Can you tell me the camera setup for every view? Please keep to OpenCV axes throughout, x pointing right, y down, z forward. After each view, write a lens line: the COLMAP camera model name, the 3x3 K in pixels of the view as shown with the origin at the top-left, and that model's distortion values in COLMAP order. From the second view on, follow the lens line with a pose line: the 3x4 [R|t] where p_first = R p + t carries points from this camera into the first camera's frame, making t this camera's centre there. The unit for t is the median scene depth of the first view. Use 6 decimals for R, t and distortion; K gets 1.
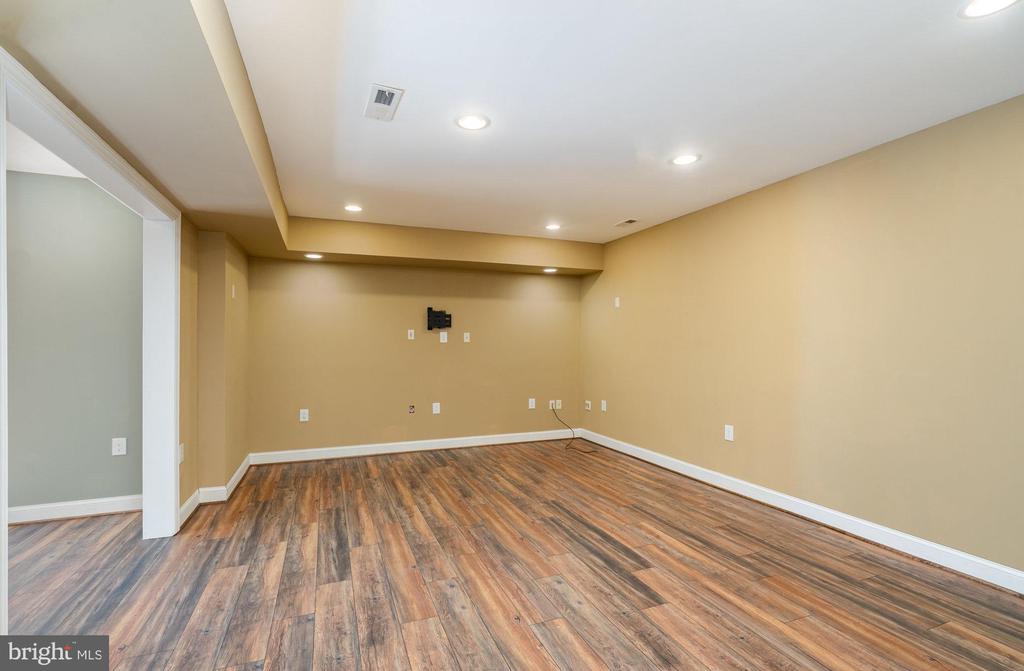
lens RADIAL K [[464.7, 0, 508.3], [0, 464.7, 341.6], [0, 0, 1]] dist [-0.001846, 0.000091]
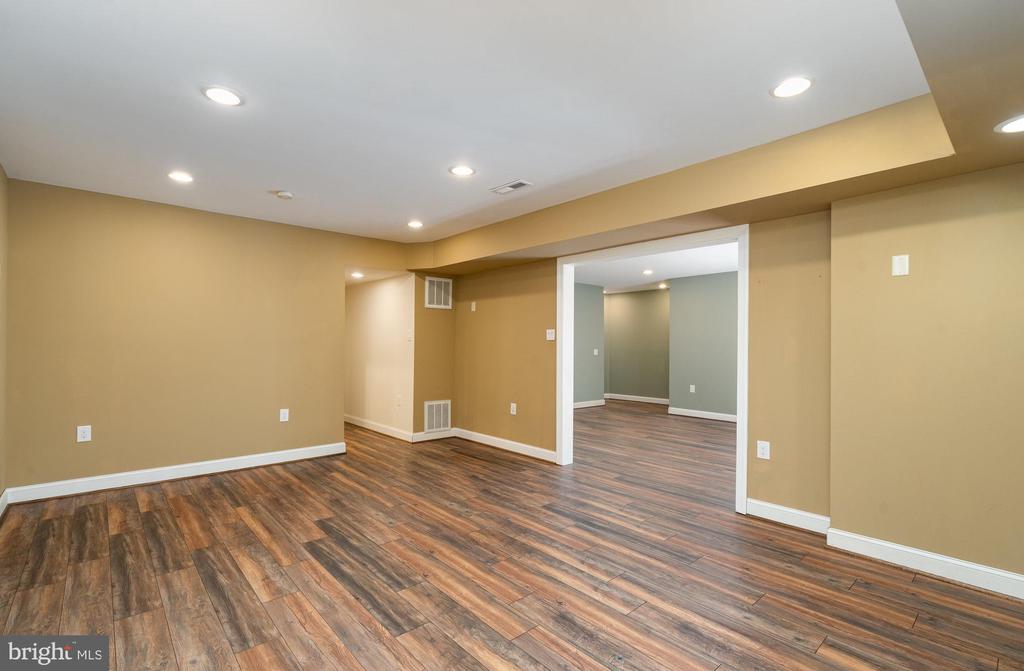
lens RADIAL K [[464.7, 0, 508.3], [0, 464.7, 341.6], [0, 0, 1]] dist [-0.001846, 0.000091]
pose [[-0.938306, -0.008075, -0.345711, 0.222628], [-0.003456, 0.999896, -0.013975, 0.017305], [0.345788, -0.011918, -0.938237, 2.046505]]
